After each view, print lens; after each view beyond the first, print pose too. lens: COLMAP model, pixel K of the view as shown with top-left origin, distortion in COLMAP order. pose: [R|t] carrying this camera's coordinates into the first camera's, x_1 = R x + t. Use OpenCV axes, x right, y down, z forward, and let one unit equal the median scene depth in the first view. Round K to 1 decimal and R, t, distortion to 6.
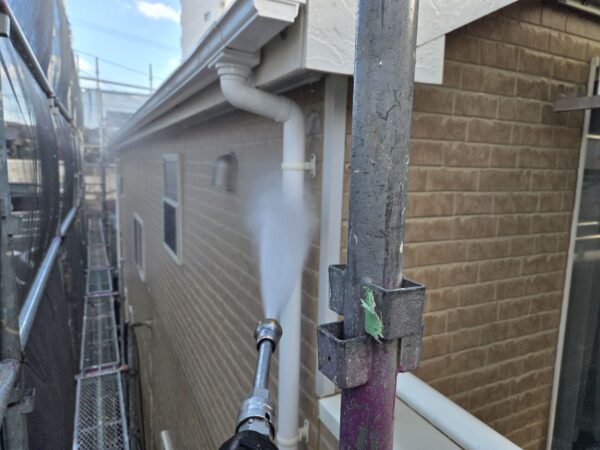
lens RADIAL K [[408.0, 0, 307.3], [0, 408.0, 224.6], [0, 0, 1]] dist [0.045073, -0.033297]
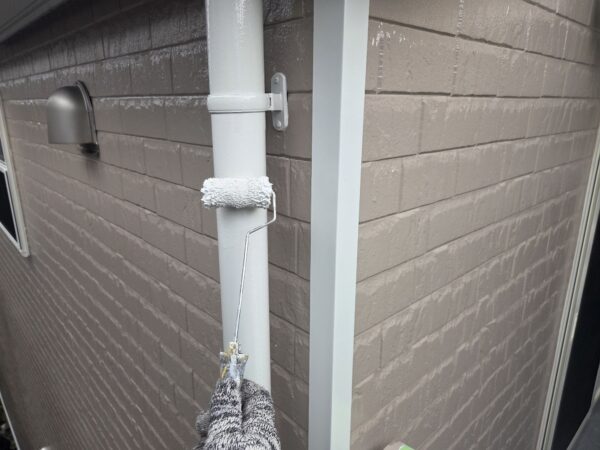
lens RADIAL K [[415.4, 0, 287.5], [0, 415.4, 222.9], [0, 0, 1]] dist [-0.000906, -0.050998]
pose [[0.969108, -0.098009, 0.226326, -0.054052], [0.063035, 0.985601, 0.156898, -0.055266], [-0.238445, -0.137784, 0.961332, 0.353799]]
